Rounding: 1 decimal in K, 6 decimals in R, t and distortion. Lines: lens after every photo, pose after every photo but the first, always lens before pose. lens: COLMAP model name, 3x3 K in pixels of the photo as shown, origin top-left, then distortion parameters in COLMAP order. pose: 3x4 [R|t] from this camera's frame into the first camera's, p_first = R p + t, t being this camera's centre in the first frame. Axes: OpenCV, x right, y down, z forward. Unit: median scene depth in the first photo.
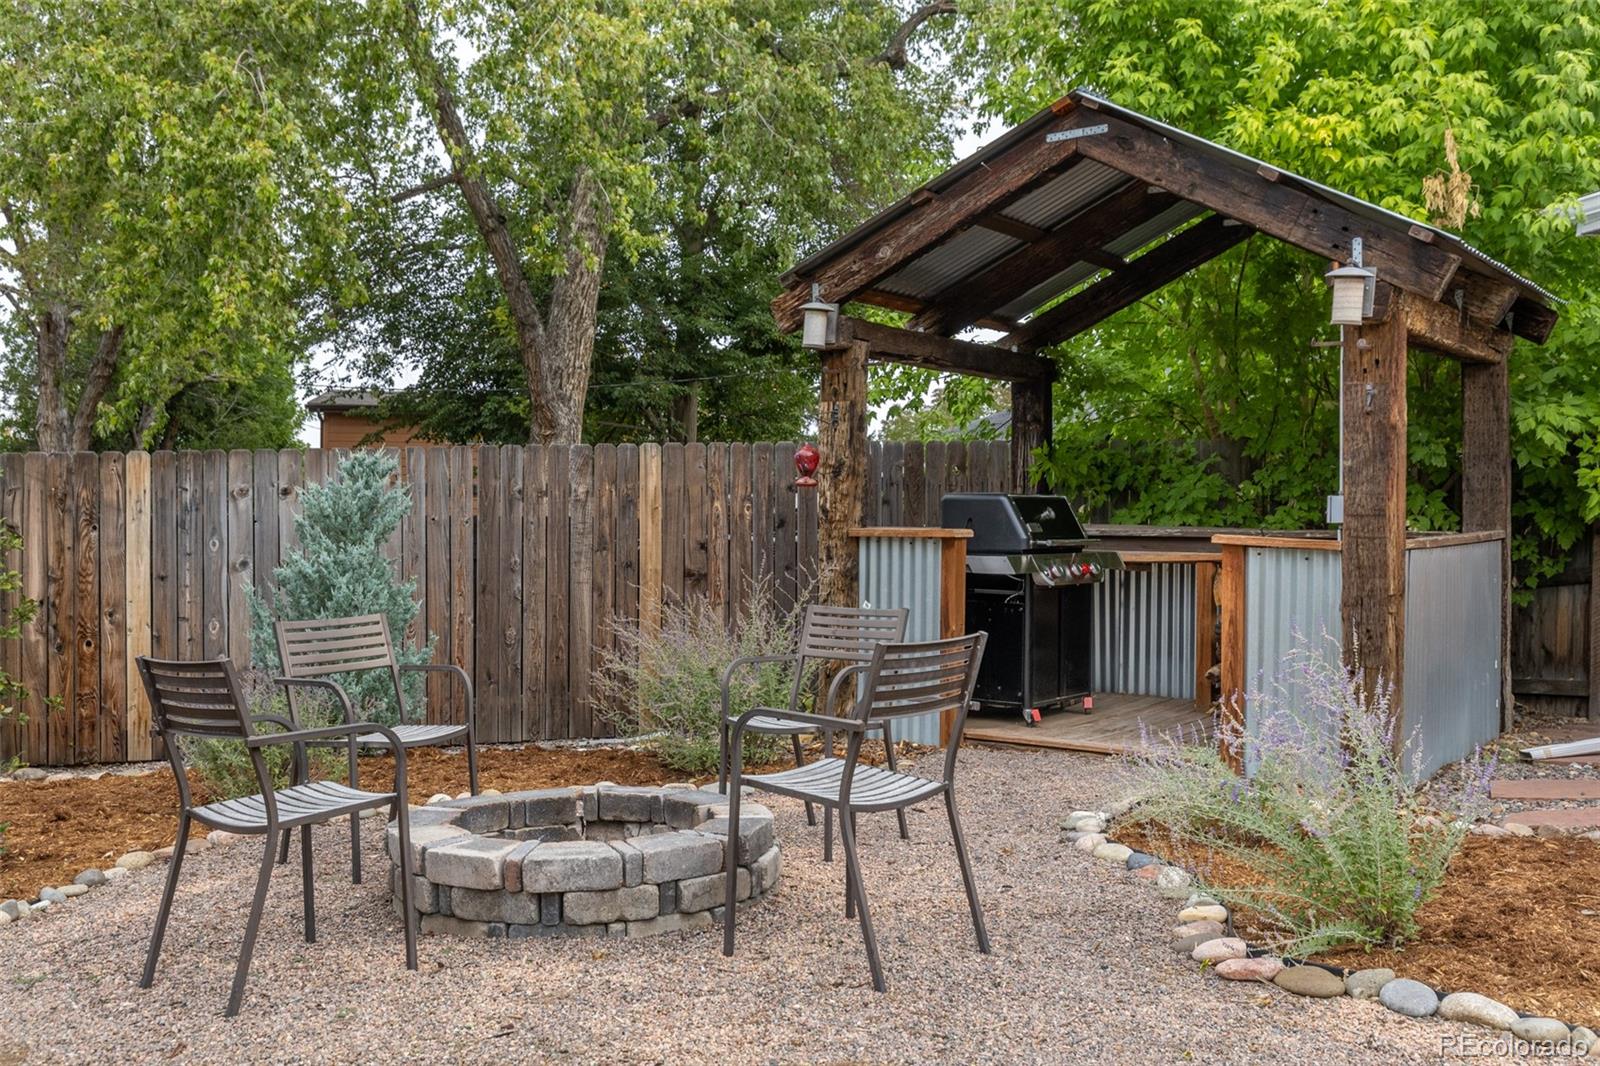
lens RADIAL K [[1488.2, 0, 800.0], [0, 1488.2, 533.0], [0, 0, 1]] dist [0.006083, 0.003754]
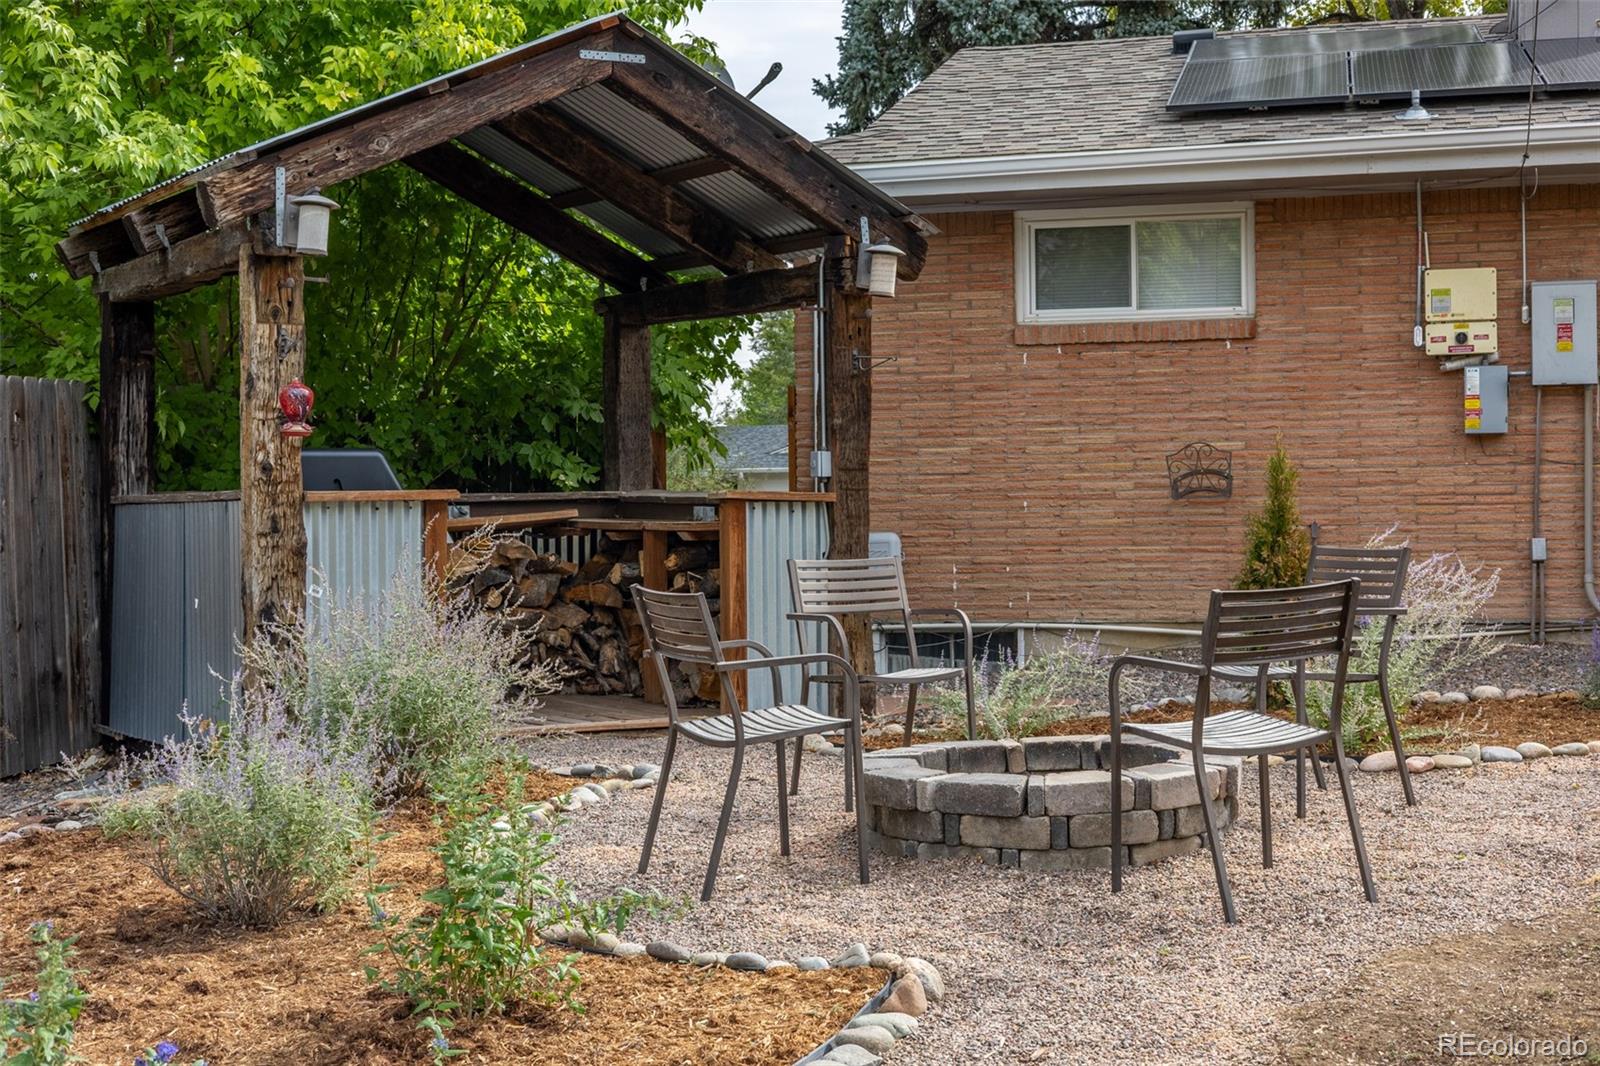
lens RADIAL K [[2248.2, 0, 800.0], [0, 2248.2, 533.0], [0, 0, 1]] dist [0.119038, -0.023792]
pose [[0.394517, -0.025284, 0.918541, -0.927527], [0.029039, 0.999465, 0.015039, 0.008086], [-0.918430, 0.020741, 0.395040, 0.300652]]
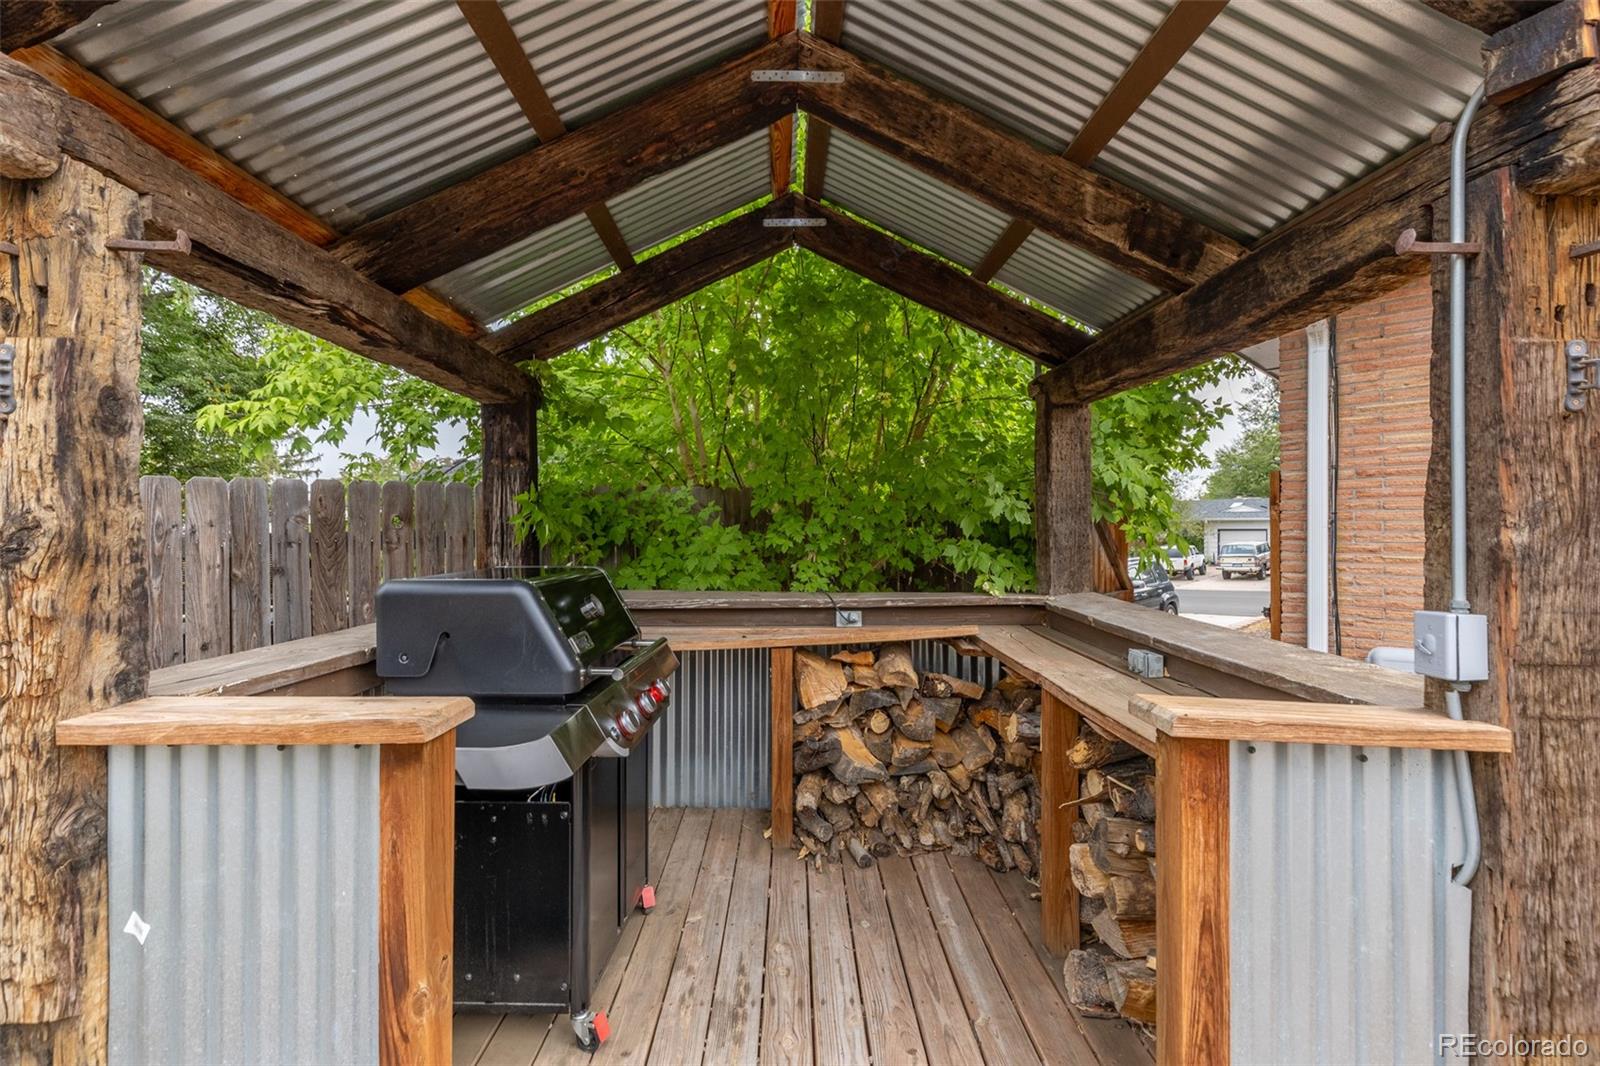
lens RADIAL K [[722.5, 0, 790.2], [0, 722.5, 530.3], [0, 0, 1]] dist [0.007981, -0.001127]
pose [[0.815258, -0.013245, 0.578946, 0.071648], [0.020188, 0.999781, -0.005557, -0.040833], [-0.578745, 0.016218, 0.815347, 0.761925]]
